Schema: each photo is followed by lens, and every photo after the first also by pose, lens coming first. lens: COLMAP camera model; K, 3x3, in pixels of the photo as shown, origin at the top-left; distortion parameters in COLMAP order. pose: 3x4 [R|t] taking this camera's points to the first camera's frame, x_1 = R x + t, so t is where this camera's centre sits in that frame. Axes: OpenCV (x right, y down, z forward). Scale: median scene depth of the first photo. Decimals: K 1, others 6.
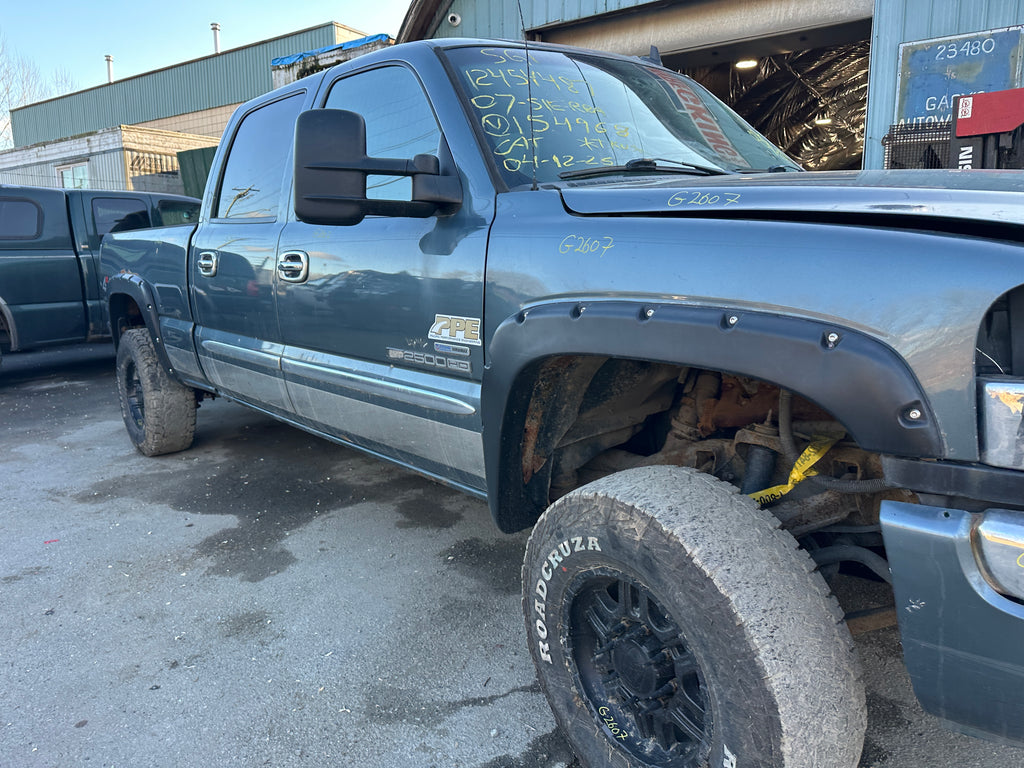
lens RADIAL K [[719.4, 0, 512.9], [0, 719.4, 378.2], [0, 0, 1]] dist [0.034128, -0.041494]
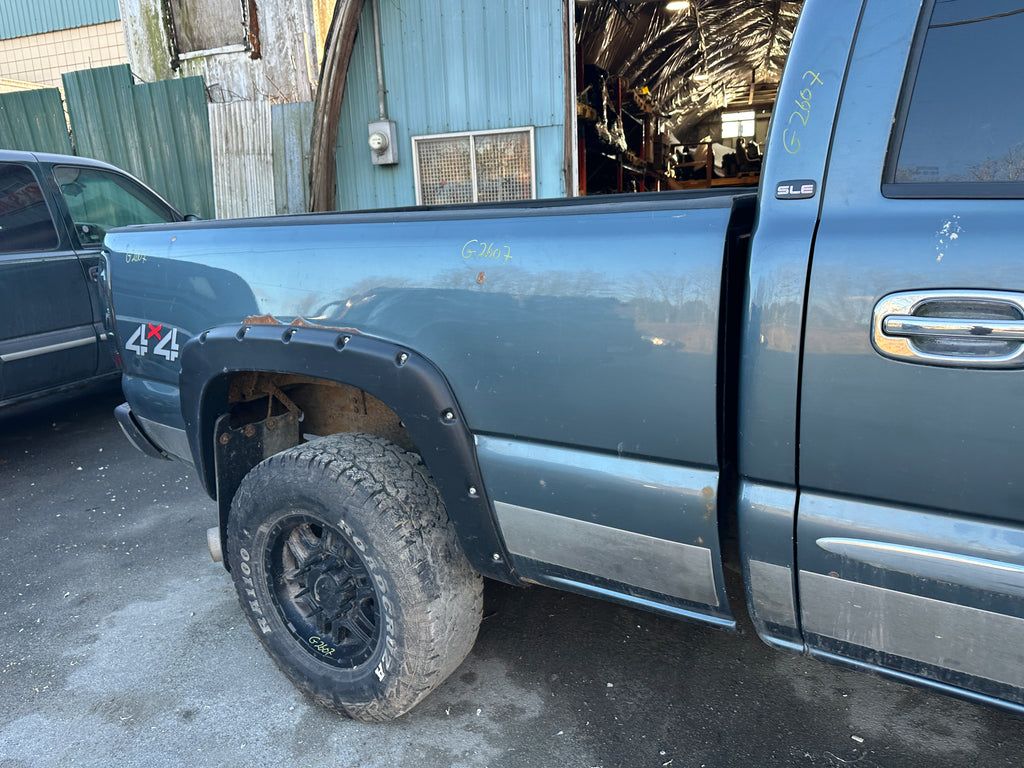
lens RADIAL K [[719.4, 0, 505.9], [0, 719.4, 388.0], [0, 0, 1]] dist [0.034128, -0.041494]
pose [[0.960205, -0.095371, 0.262507, -0.759290], [0.080775, 0.994554, 0.065867, -0.180892], [-0.267359, -0.042042, 0.962679, 0.803697]]
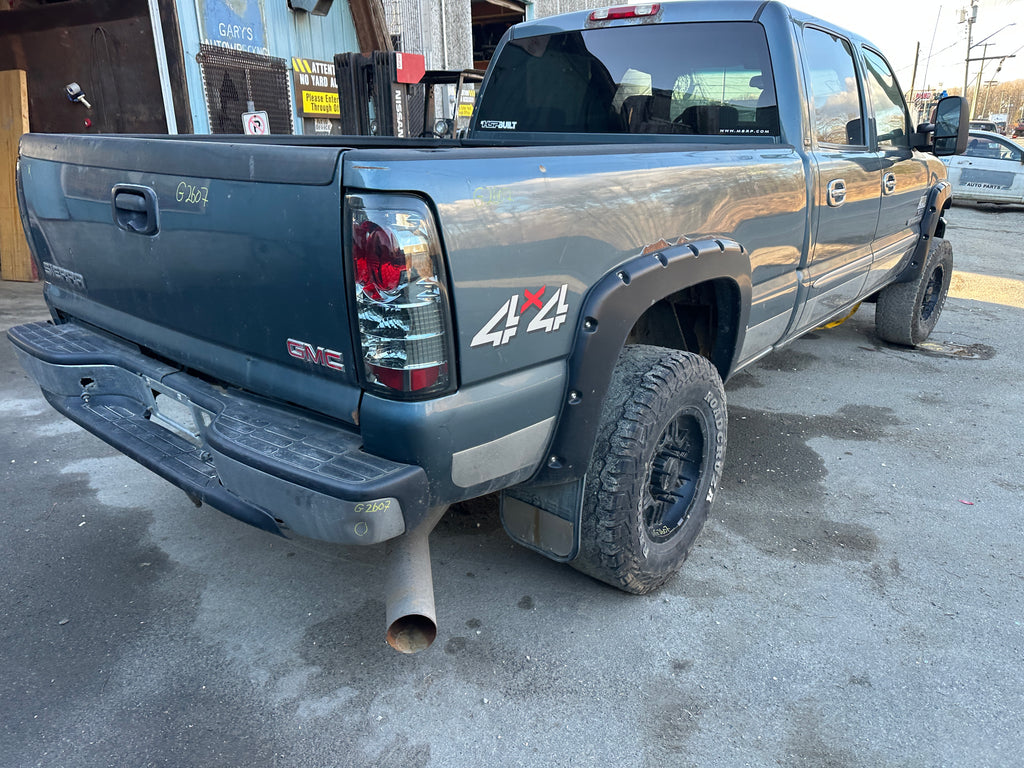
lens RADIAL K [[719.4, 0, 519.0], [0, 719.4, 388.2], [0, 0, 1]] dist [0.034128, -0.041494]
pose [[-0.177636, -0.301273, 0.936846, -1.423273], [0.181158, 0.925706, 0.332040, -0.336595], [-0.967278, 0.228699, -0.109861, 1.695742]]
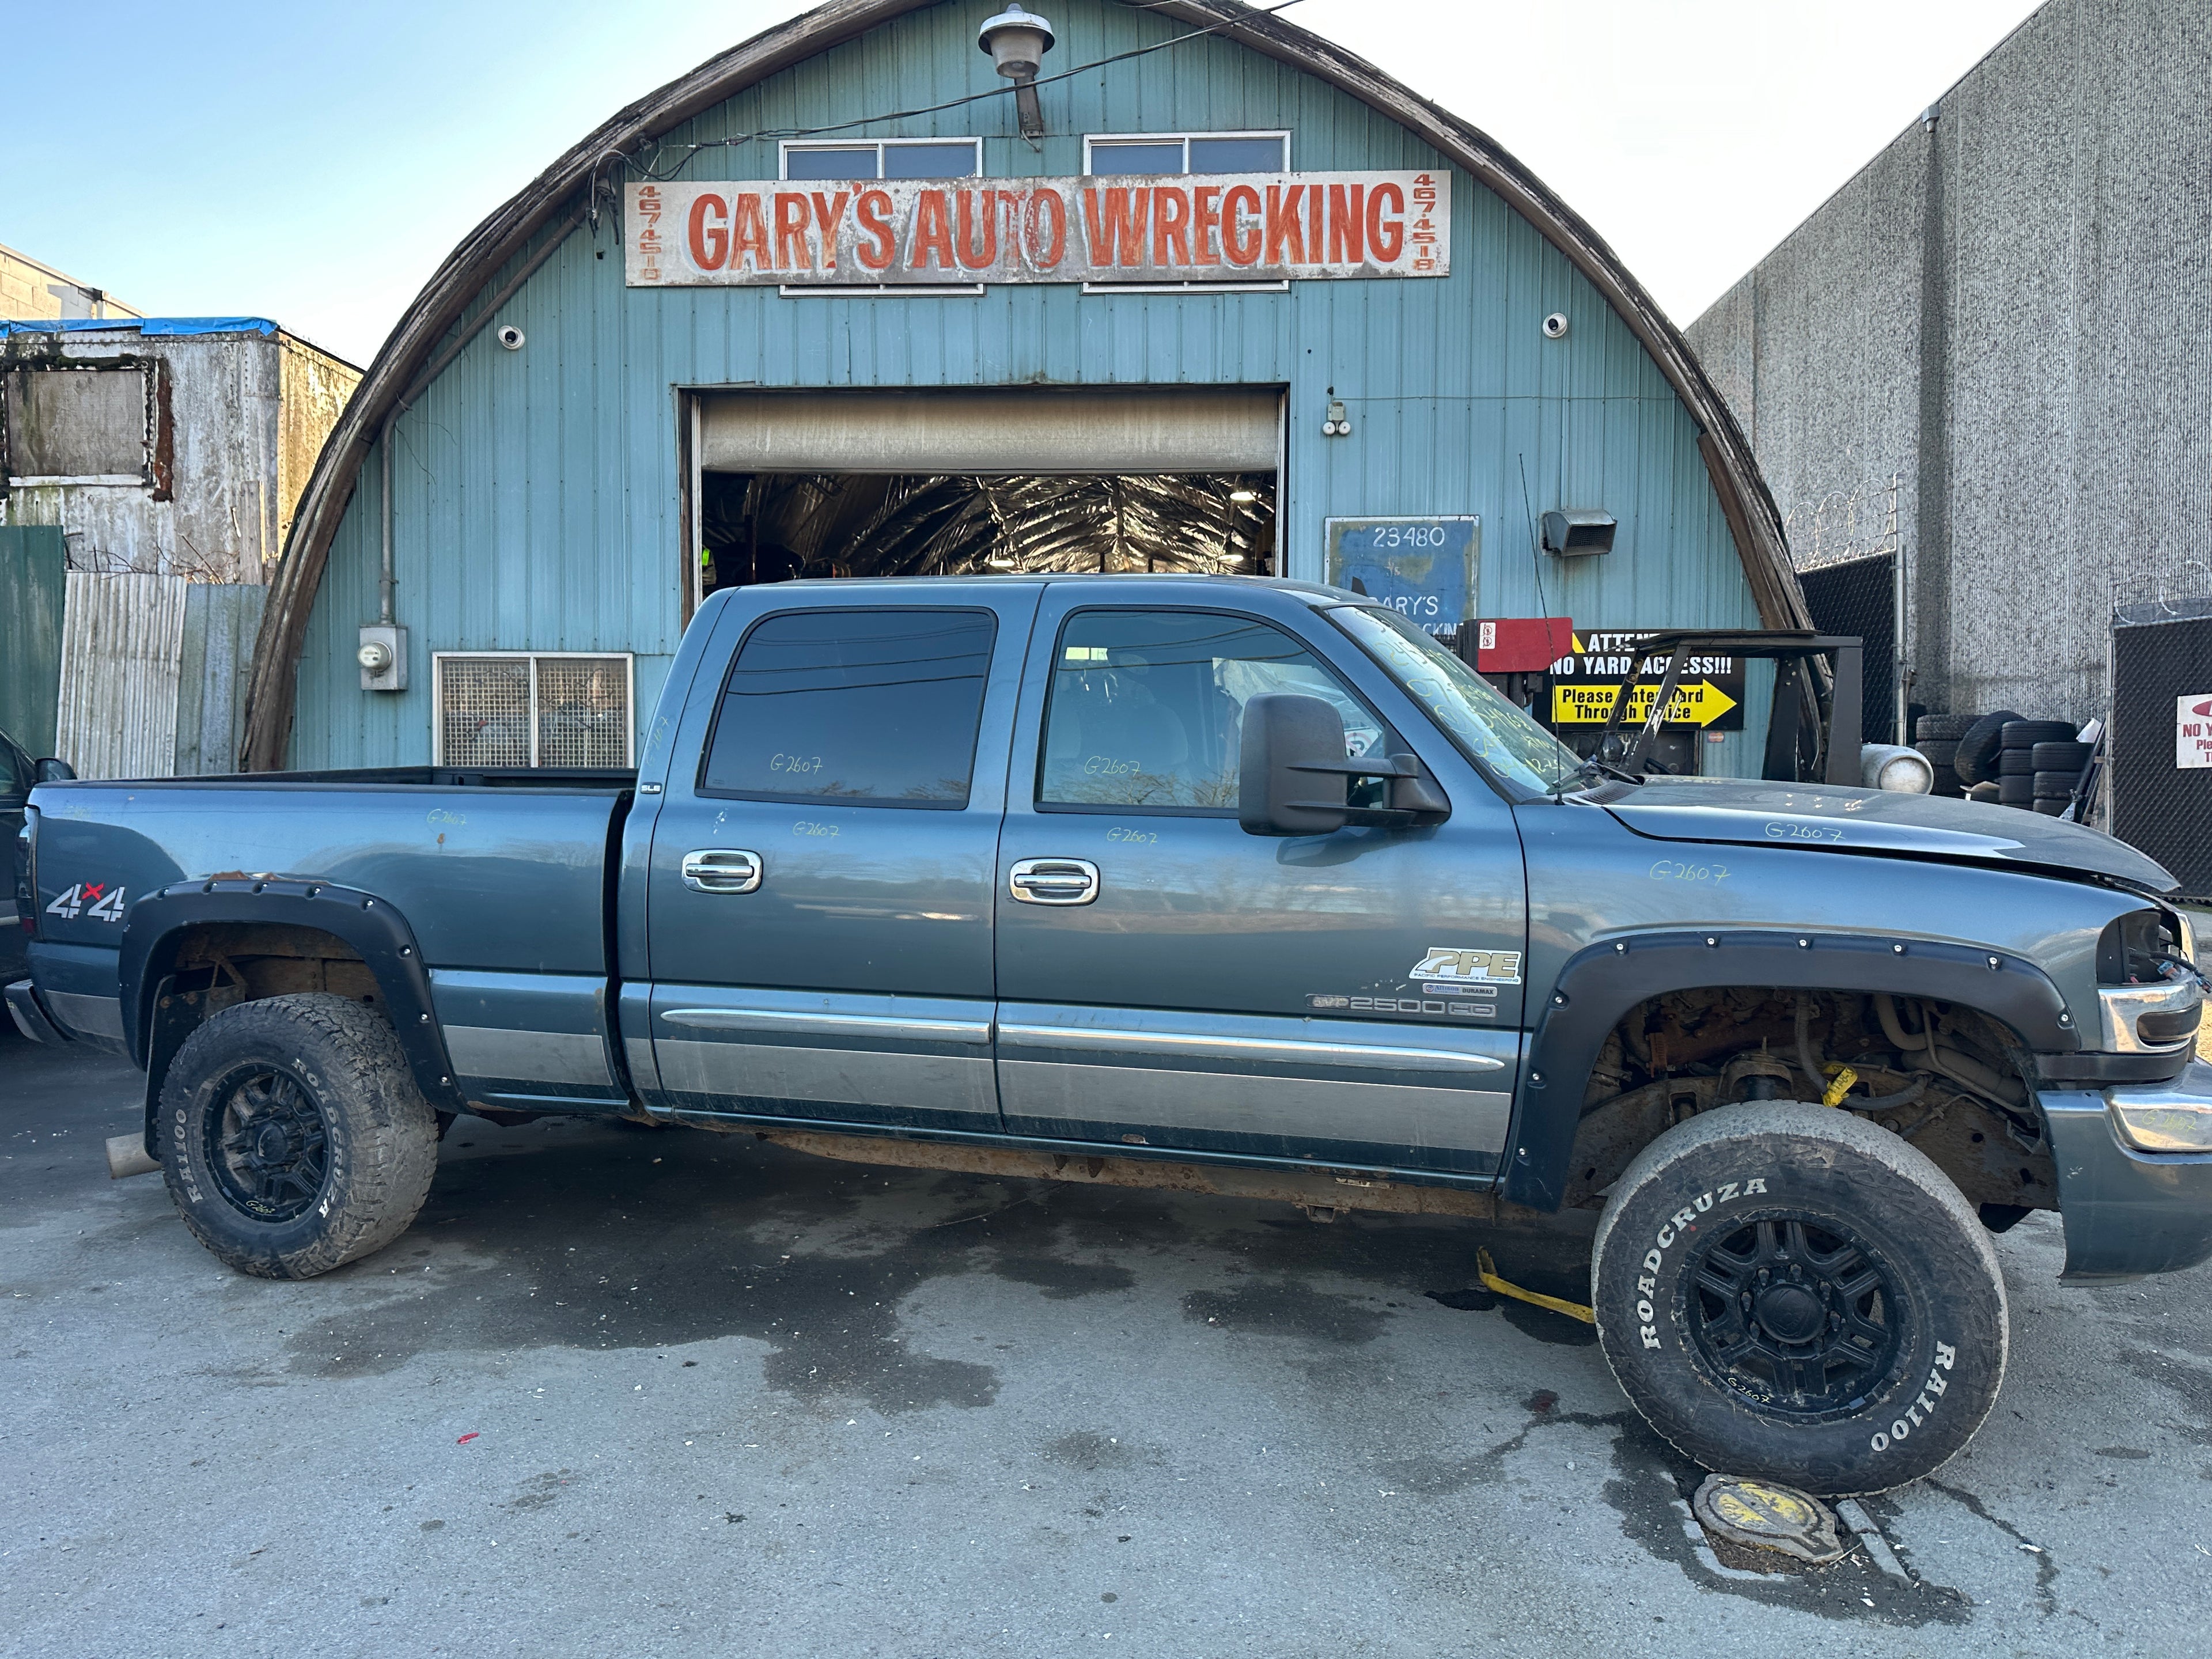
lens RADIAL K [[1554.1, 0, 1105.9], [0, 1554.1, 829.6], [0, 0, 1]] dist [0.034128, -0.041494]
pose [[0.852281, -0.001040, 0.523083, -0.860548], [0.072614, 0.990551, -0.116344, -0.029828], [-0.518019, 0.137141, 0.844304, -0.186700]]
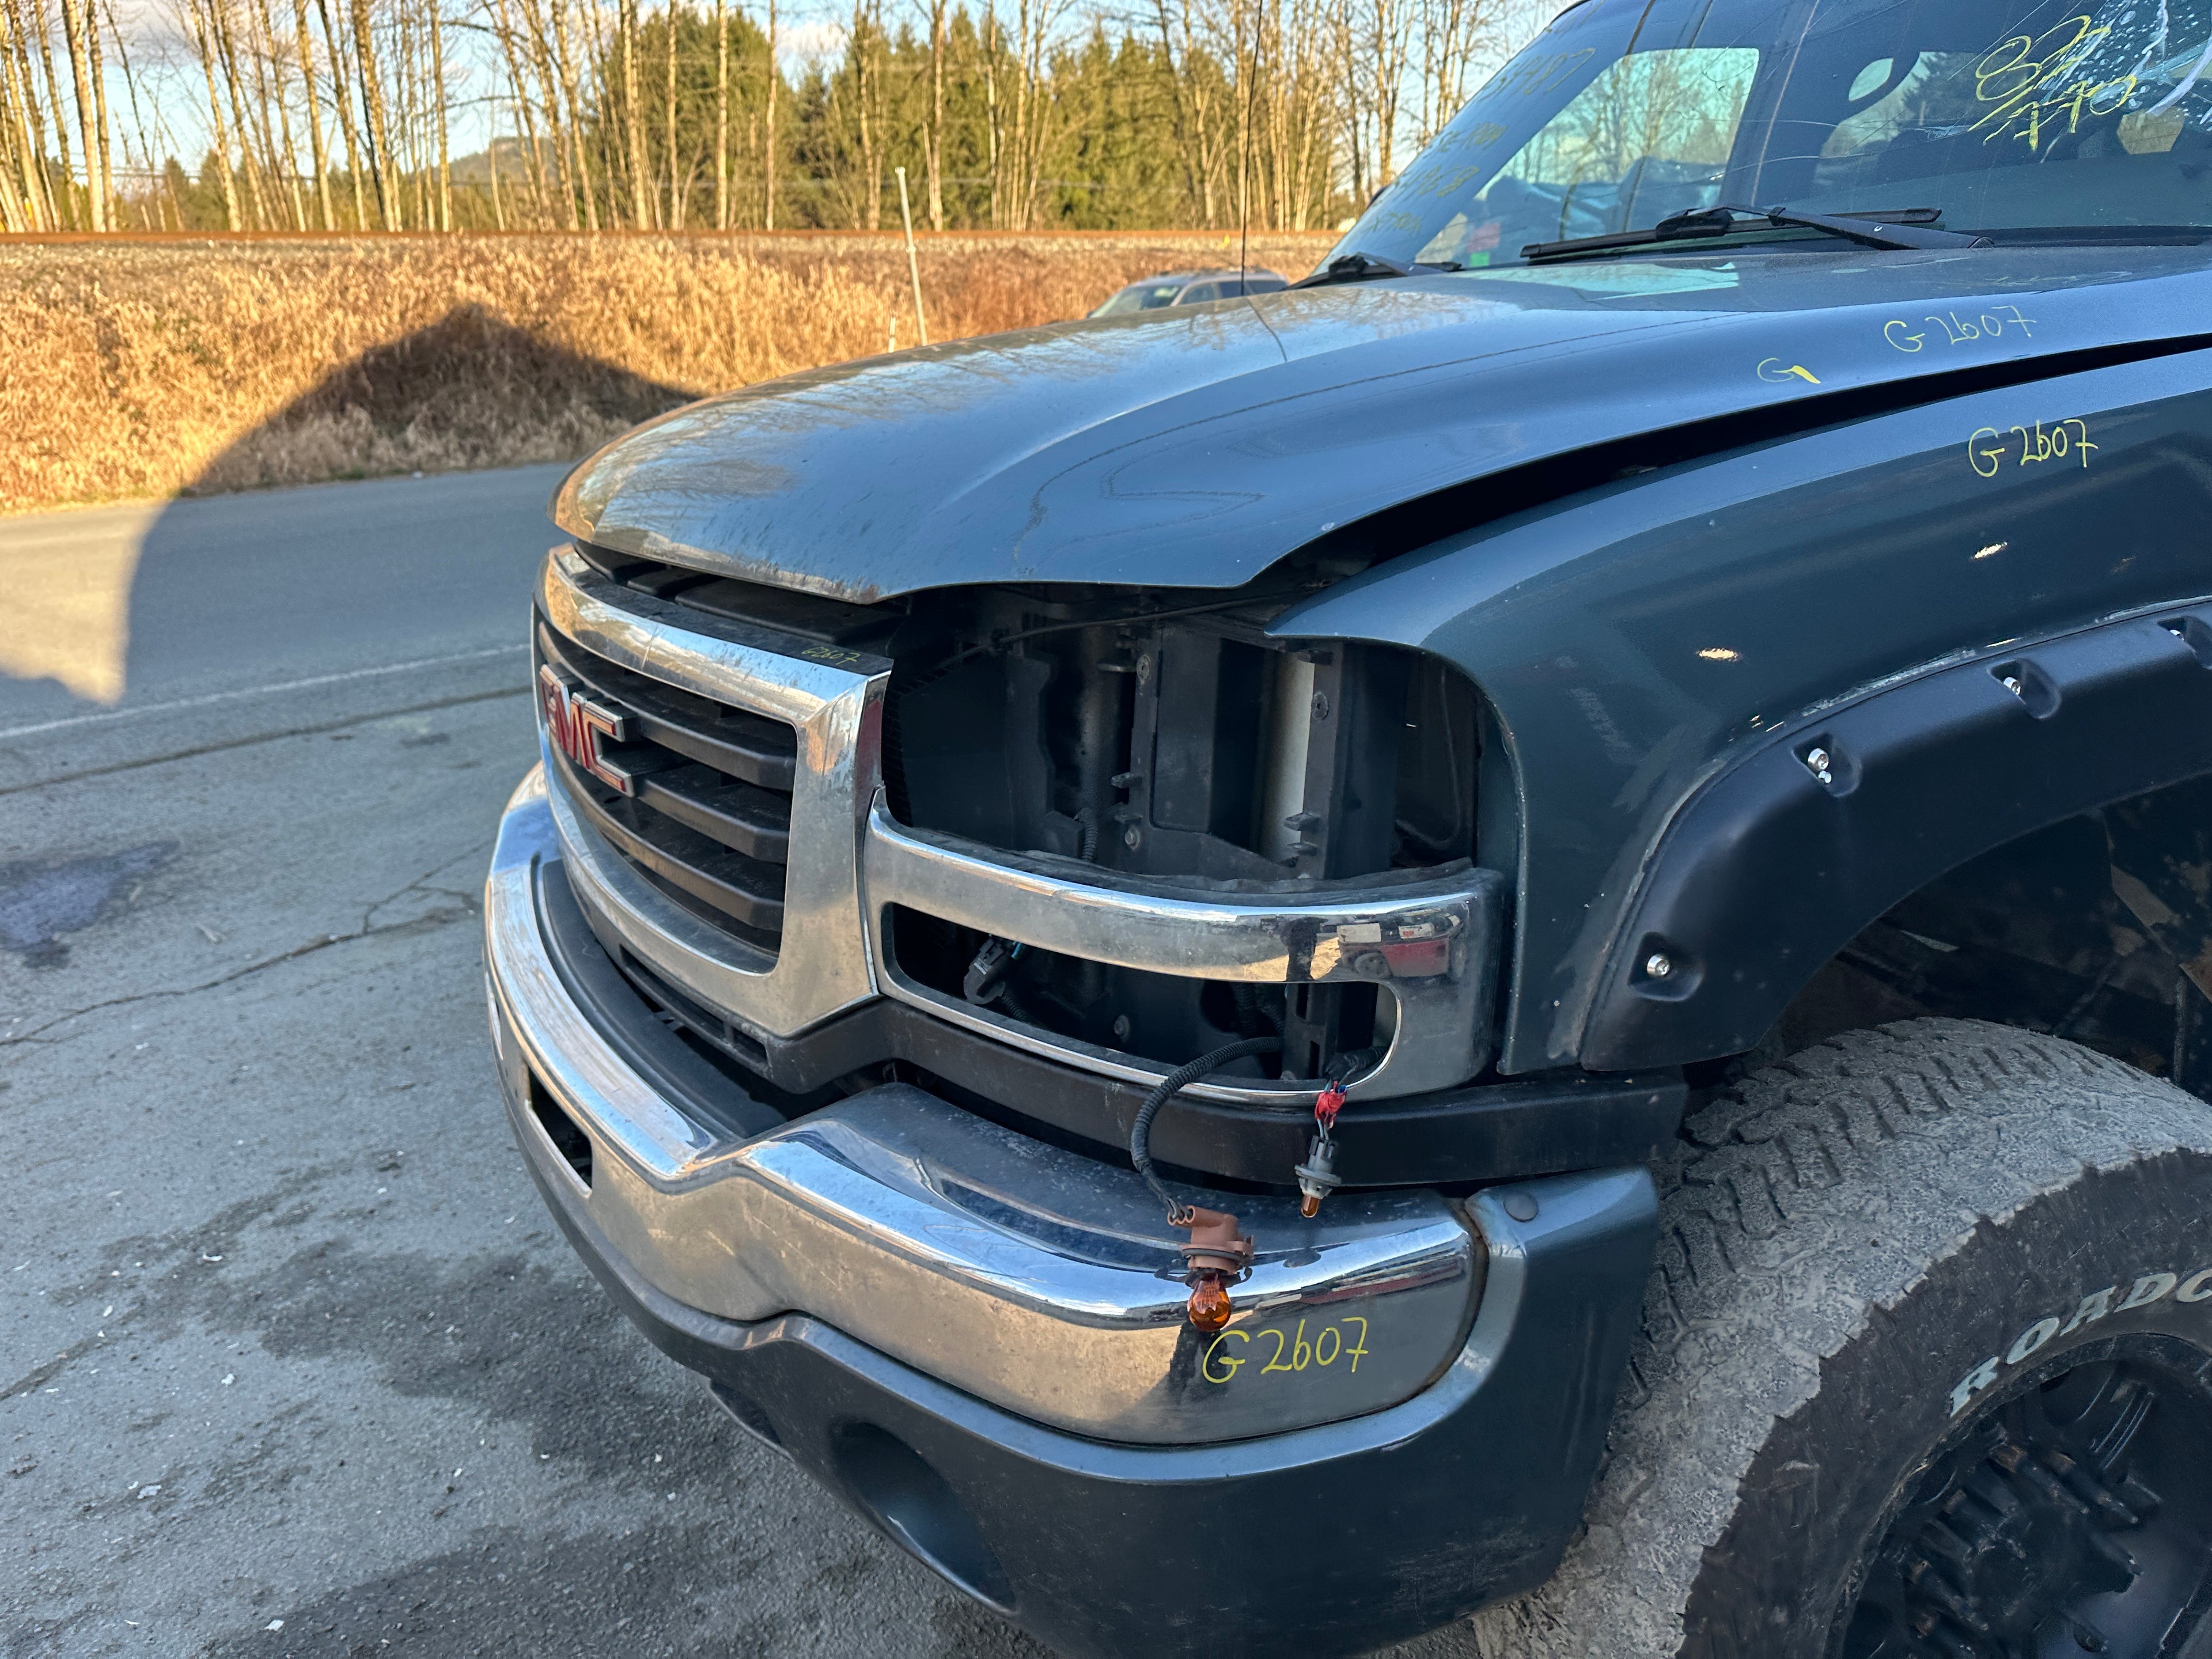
lens RADIAL K [[1564.5, 0, 1105.2], [0, 1564.5, 811.3], [0, 0, 1]] dist [0.037488, -0.044309]
pose [[-0.205583, 0.329970, -0.921334, 0.982118], [-0.127727, 0.924343, 0.359549, -0.210924], [0.970269, 0.191596, -0.147883, 0.710497]]
